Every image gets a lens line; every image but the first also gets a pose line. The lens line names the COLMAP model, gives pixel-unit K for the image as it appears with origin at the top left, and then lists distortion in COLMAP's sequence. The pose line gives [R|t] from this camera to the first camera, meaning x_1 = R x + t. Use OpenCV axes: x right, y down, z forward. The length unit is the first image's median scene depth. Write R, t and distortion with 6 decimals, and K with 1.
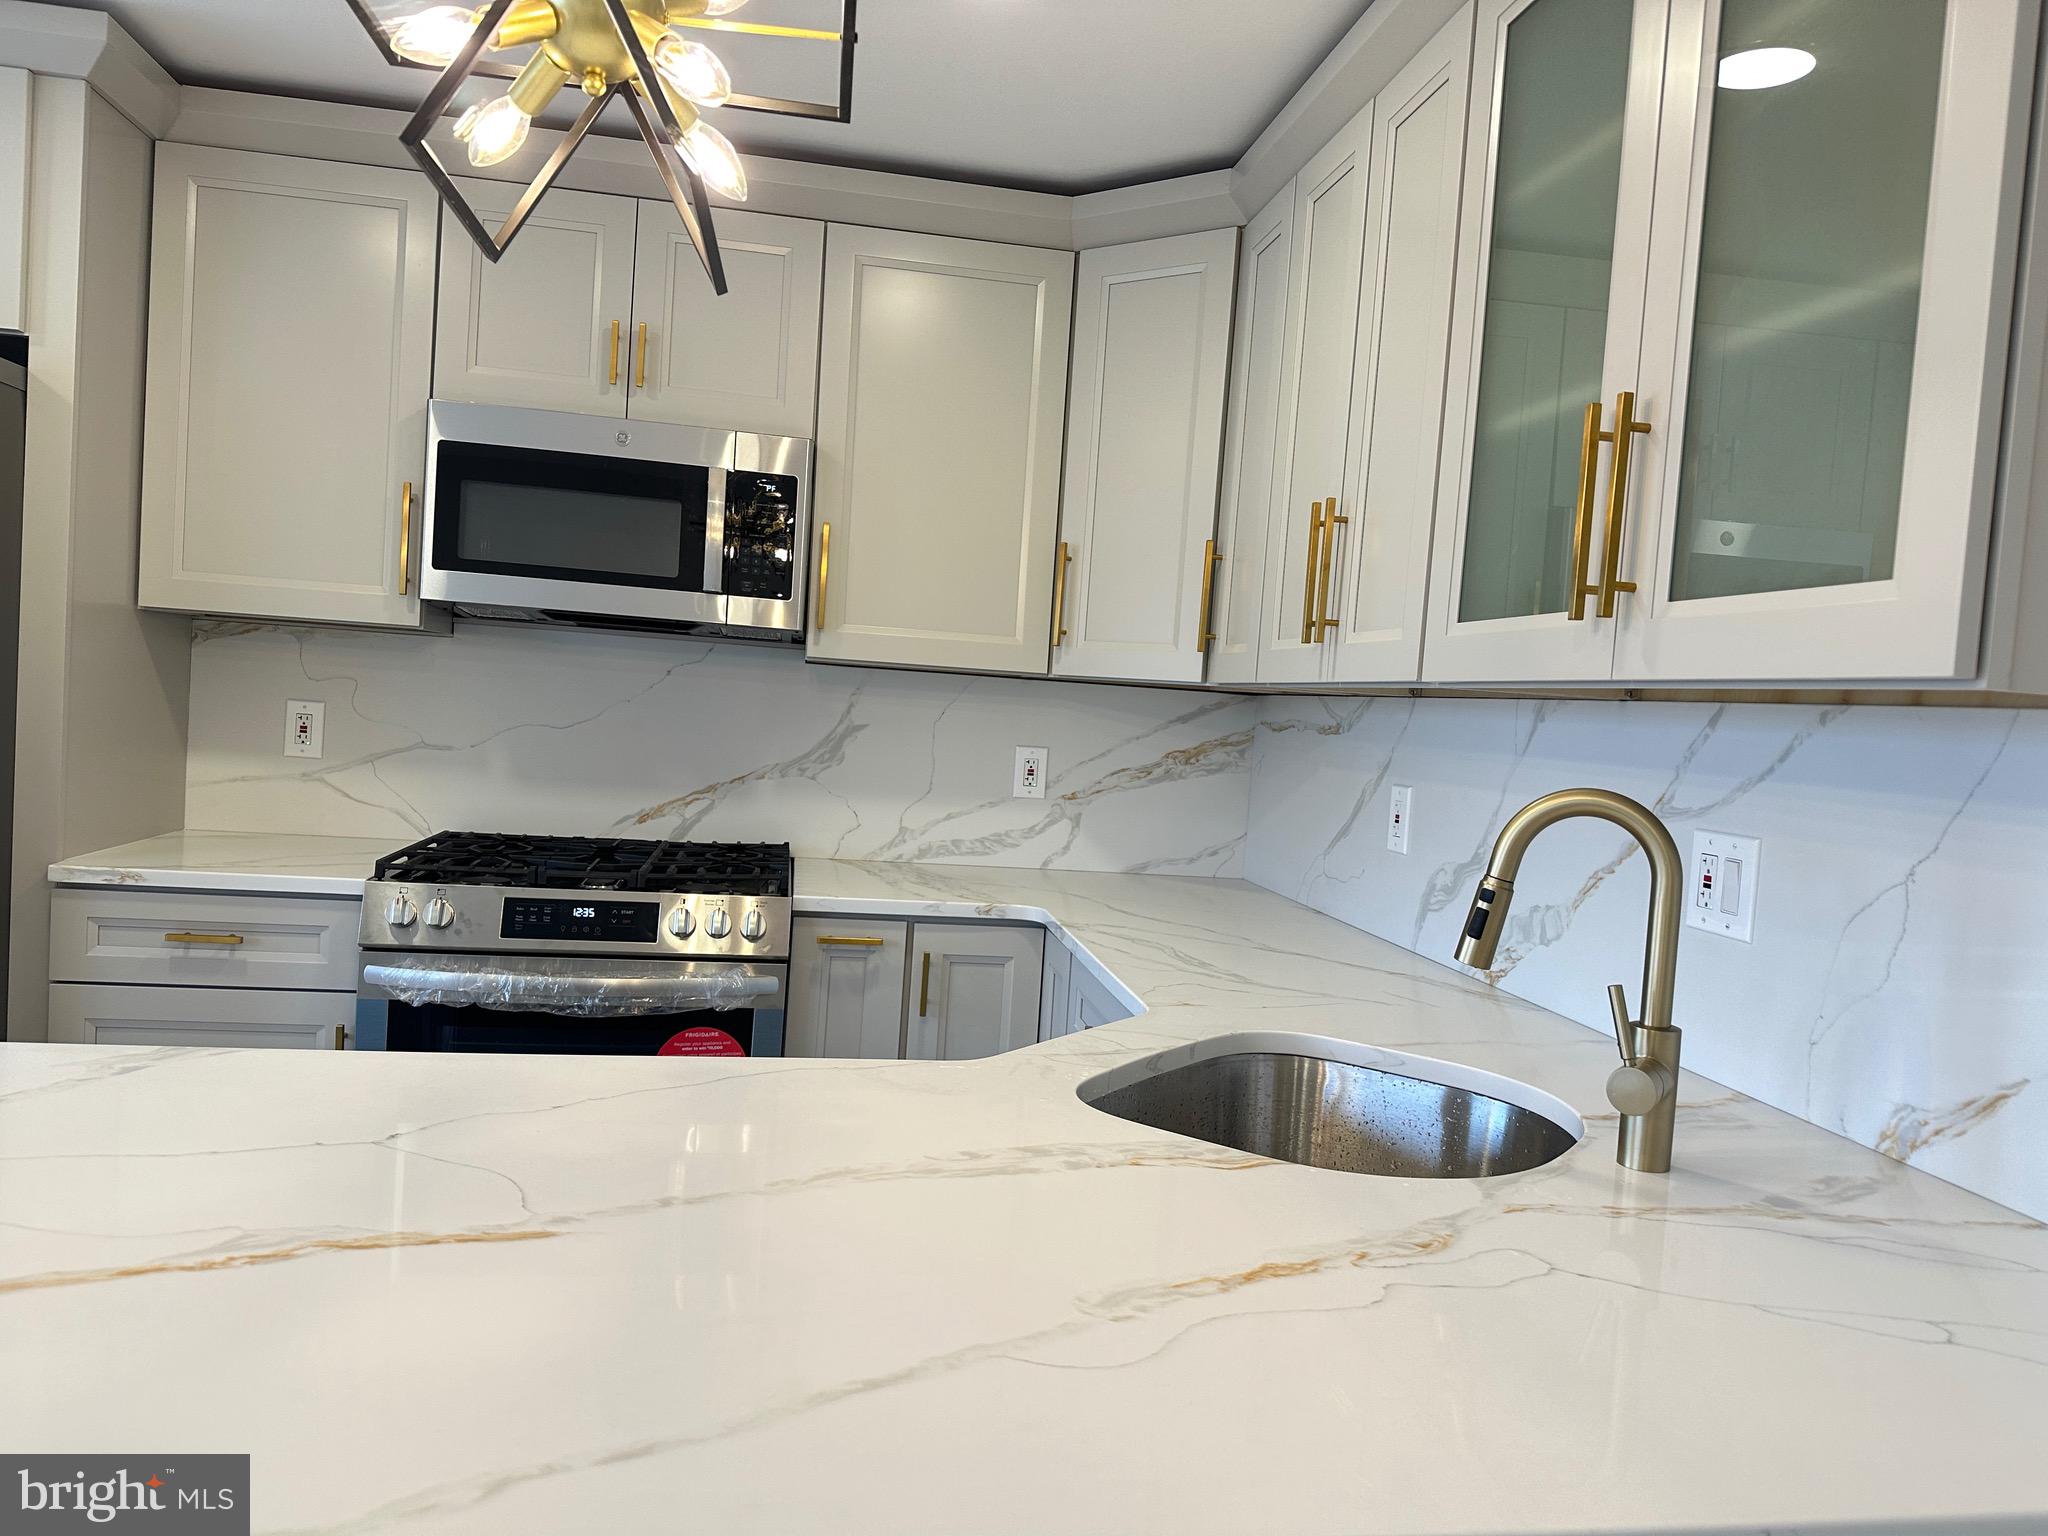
lens RADIAL K [[1436.8, 0, 1050.0], [0, 1436.8, 799.9], [0, 0, 1]] dist [0.046453, -0.078502]
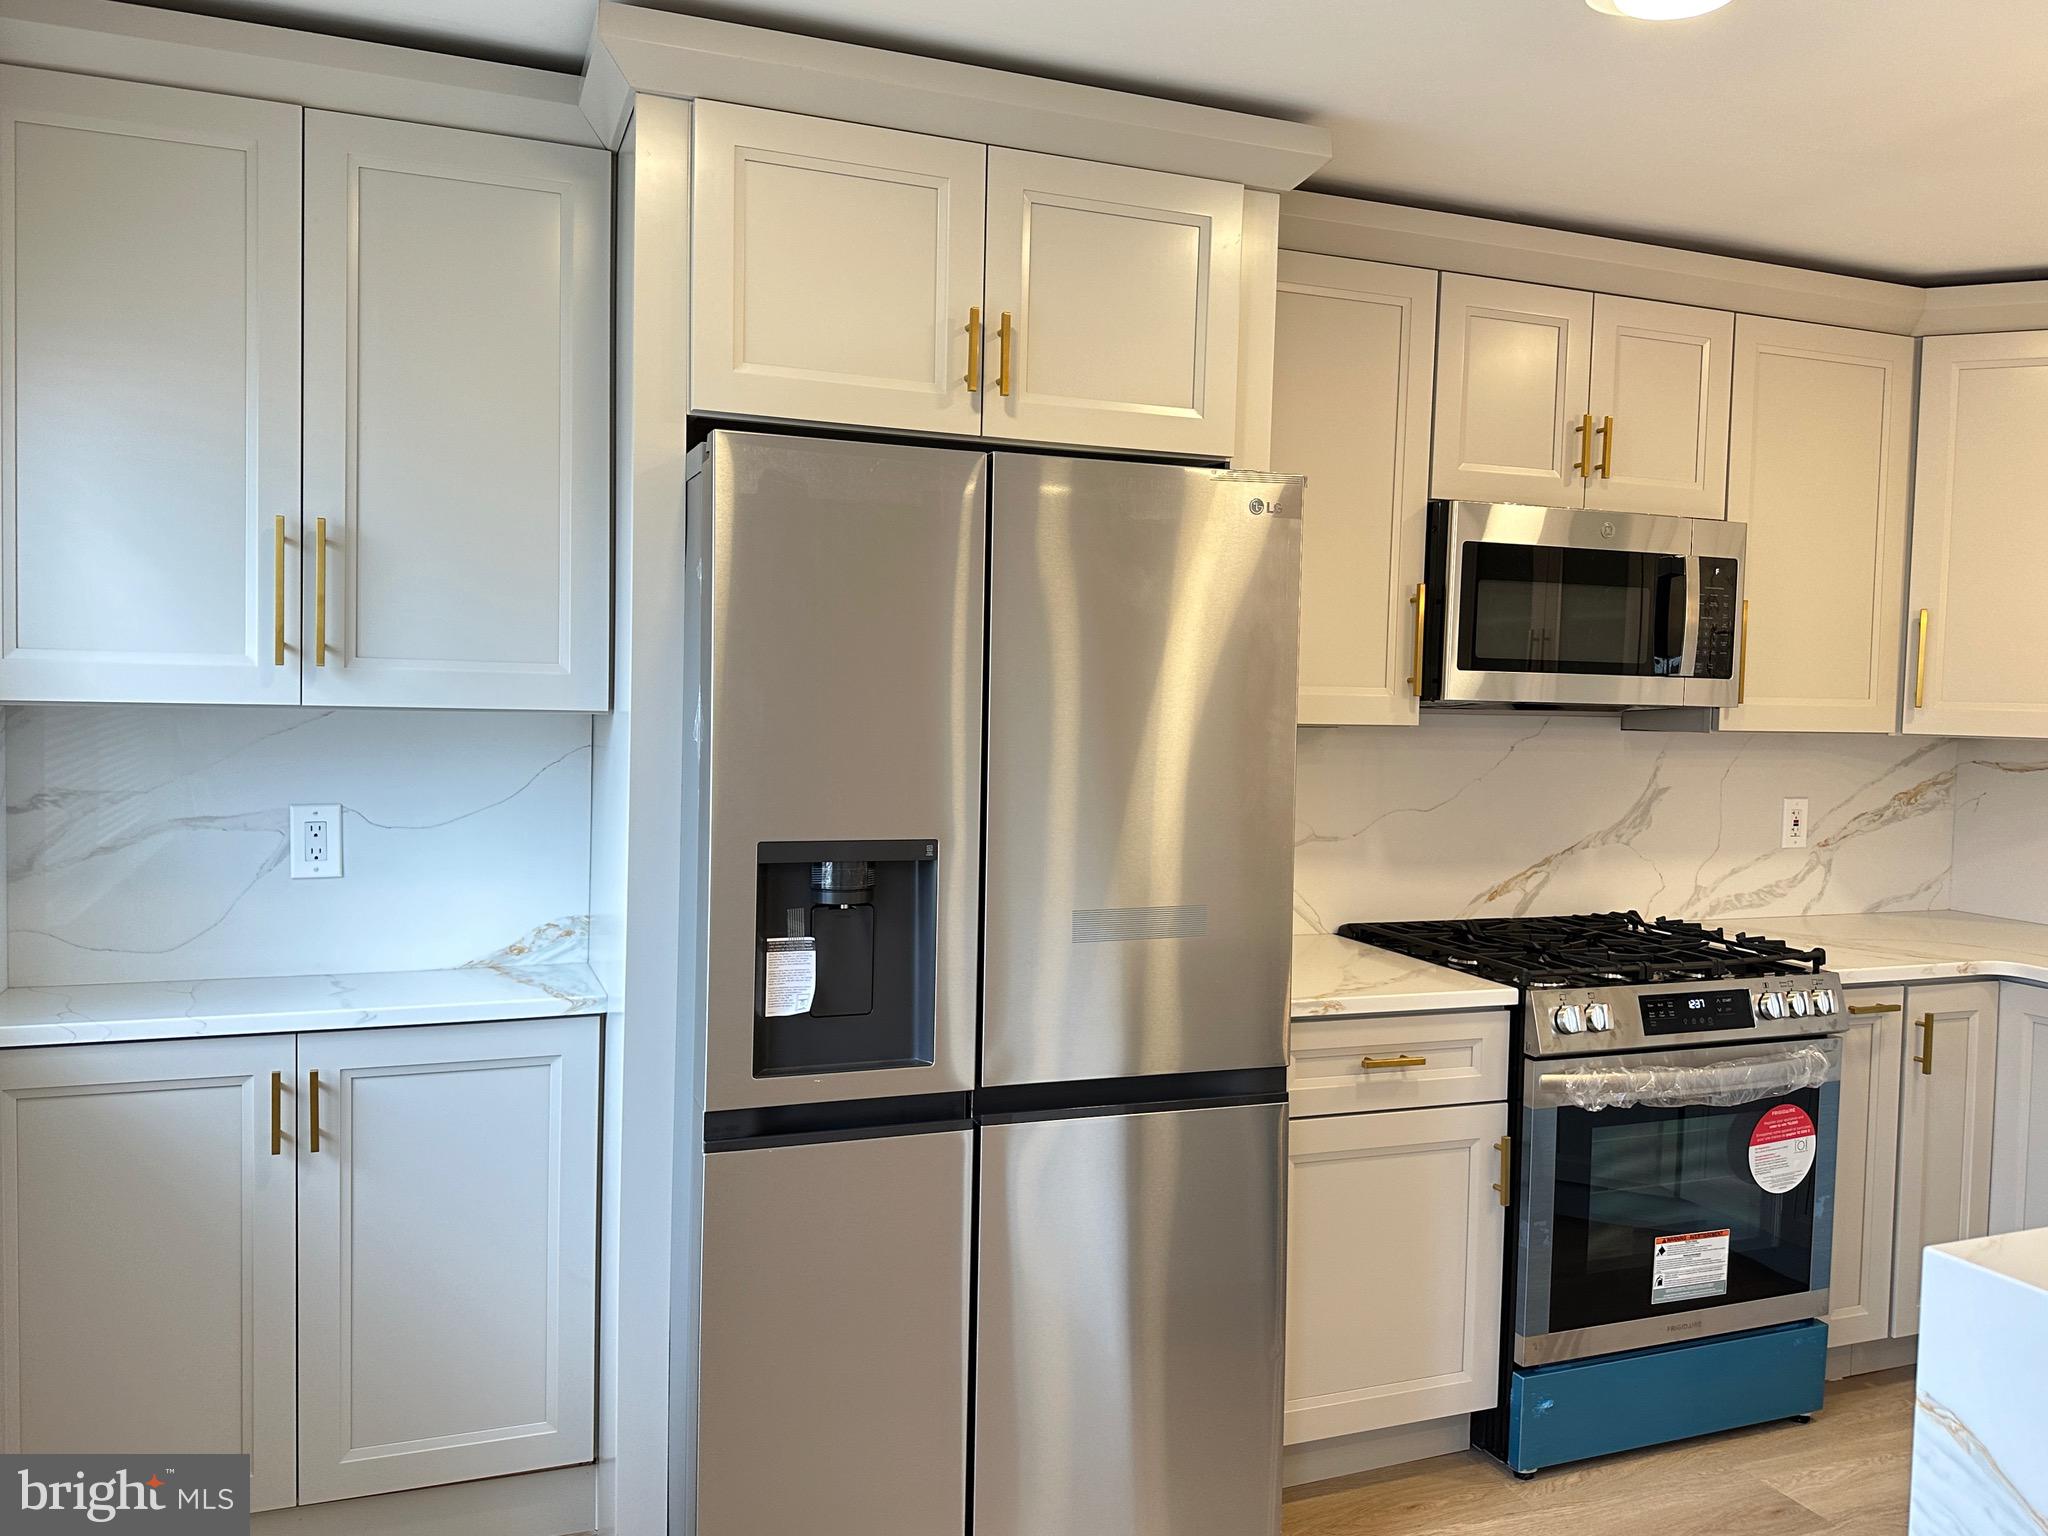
lens RADIAL K [[1620.5, 0, 1032.7], [0, 1620.5, 756.4], [0, 0, 1]] dist [0.022507, -0.029799]
pose [[0.979497, -0.053303, 0.194278, -1.006654], [0.055551, 0.998437, -0.006137, -0.117348], [-0.193647, 0.016804, 0.980927, -0.045537]]
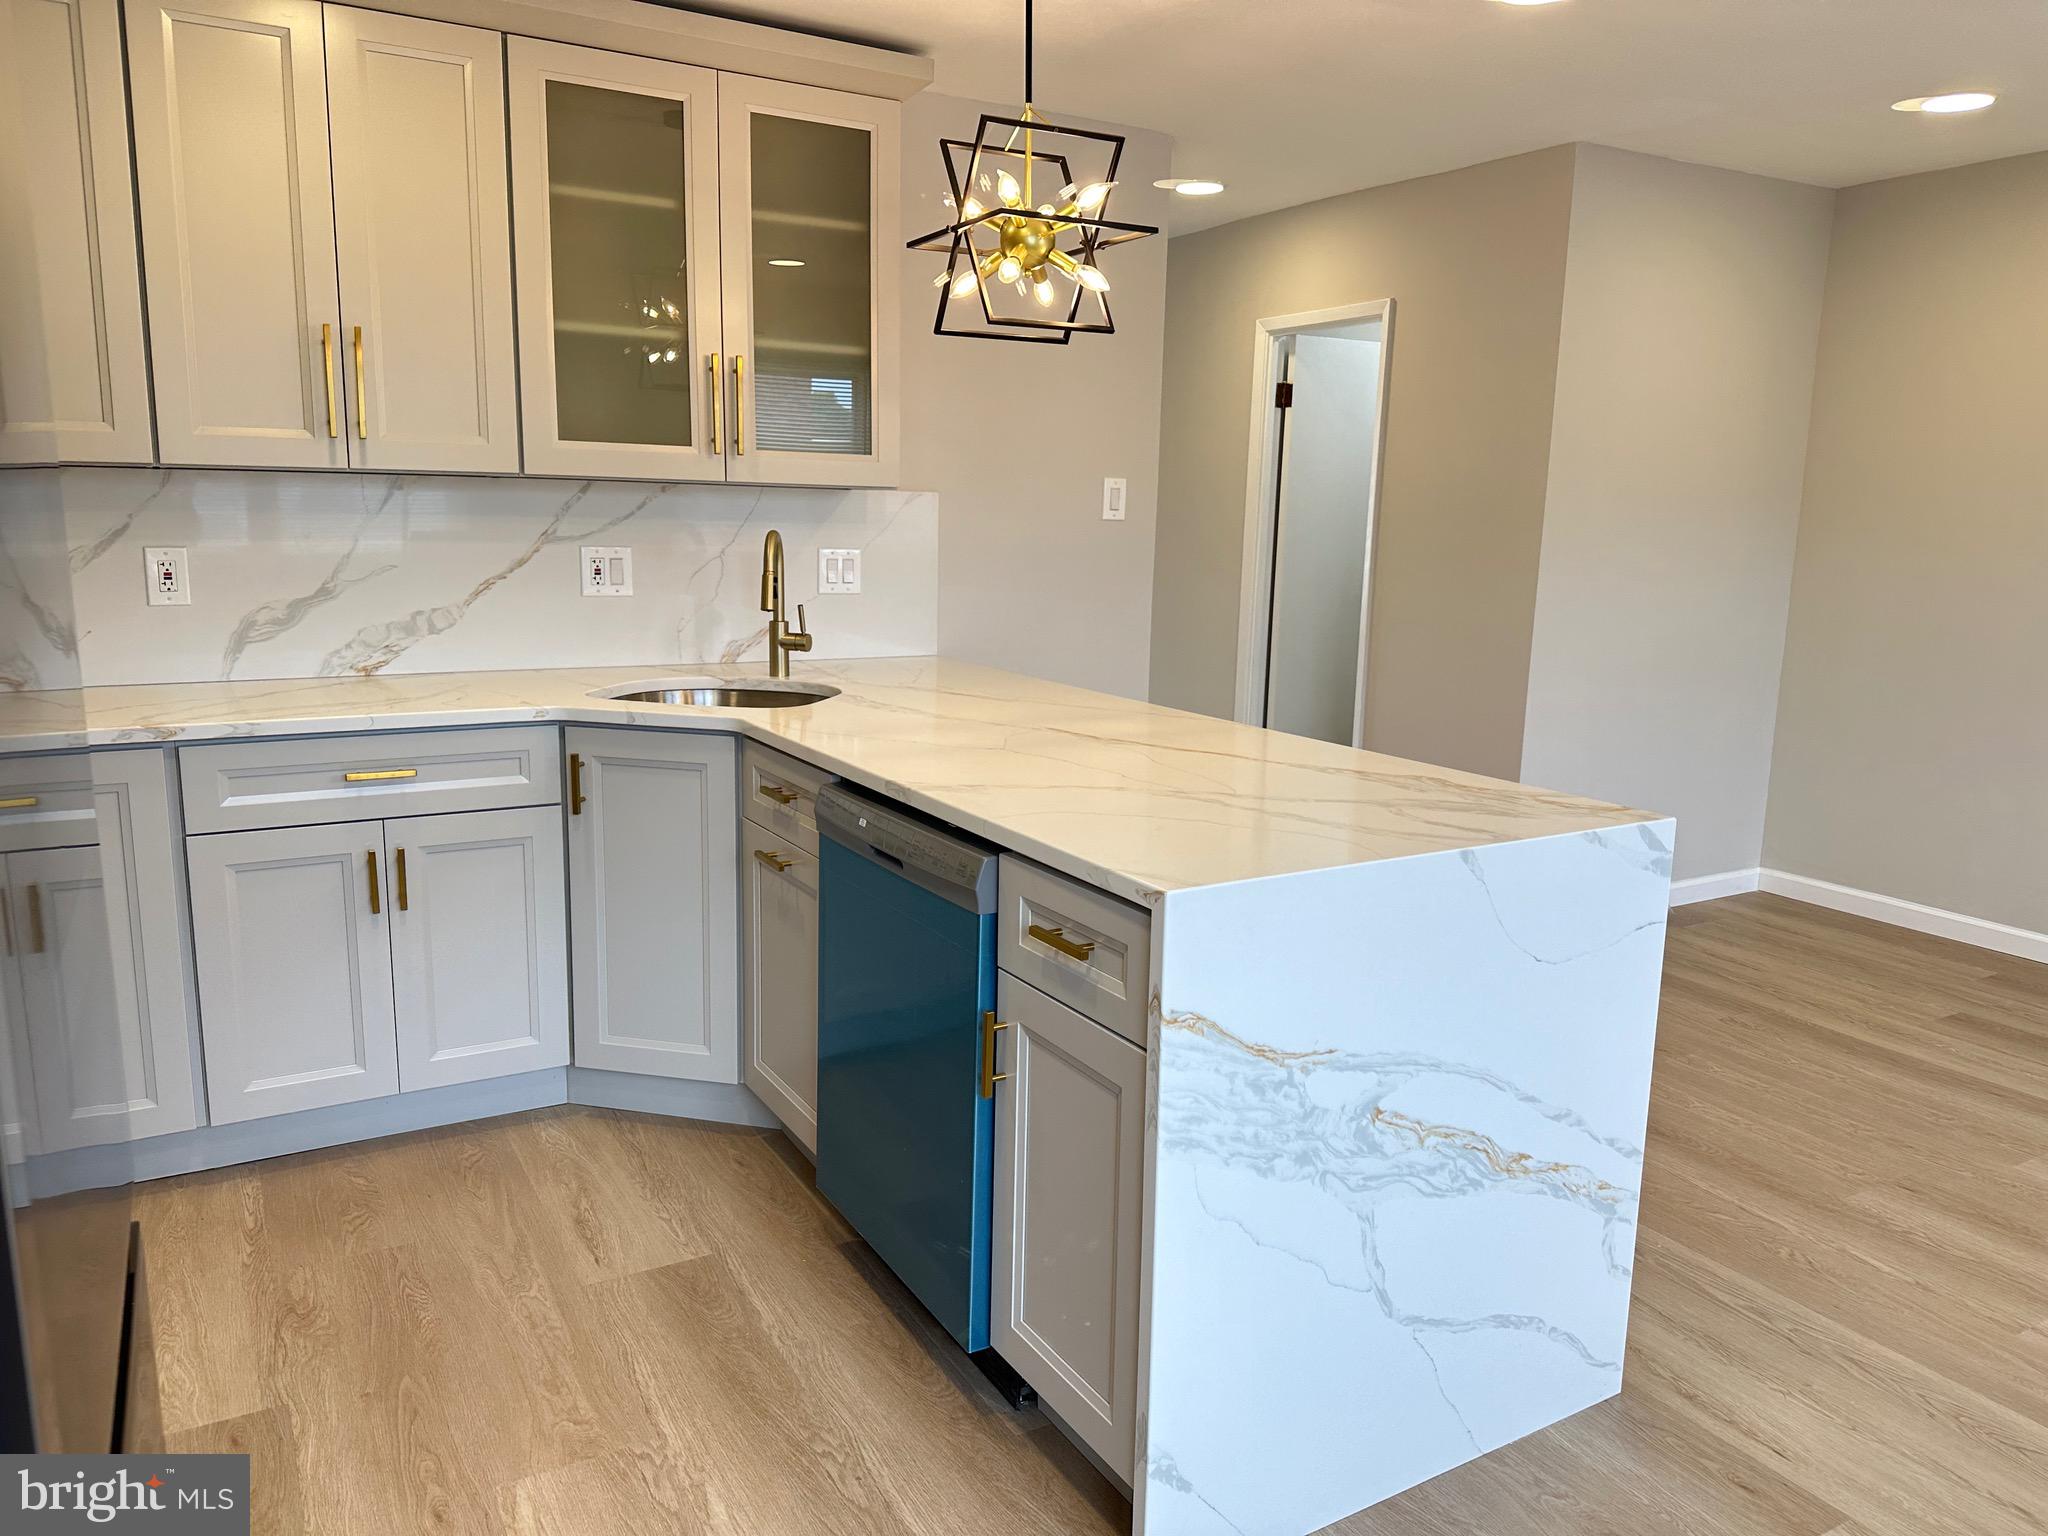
lens RADIAL K [[1436.8, 0, 1044.9], [0, 1436.8, 776.1], [0, 0, 1]] dist [0.046453, -0.078502]
pose [[-0.351675, -0.231565, 0.907029, -1.082600], [0.023408, 0.966444, 0.255809, -0.109771], [-0.935829, 0.111194, -0.334454, 0.729084]]
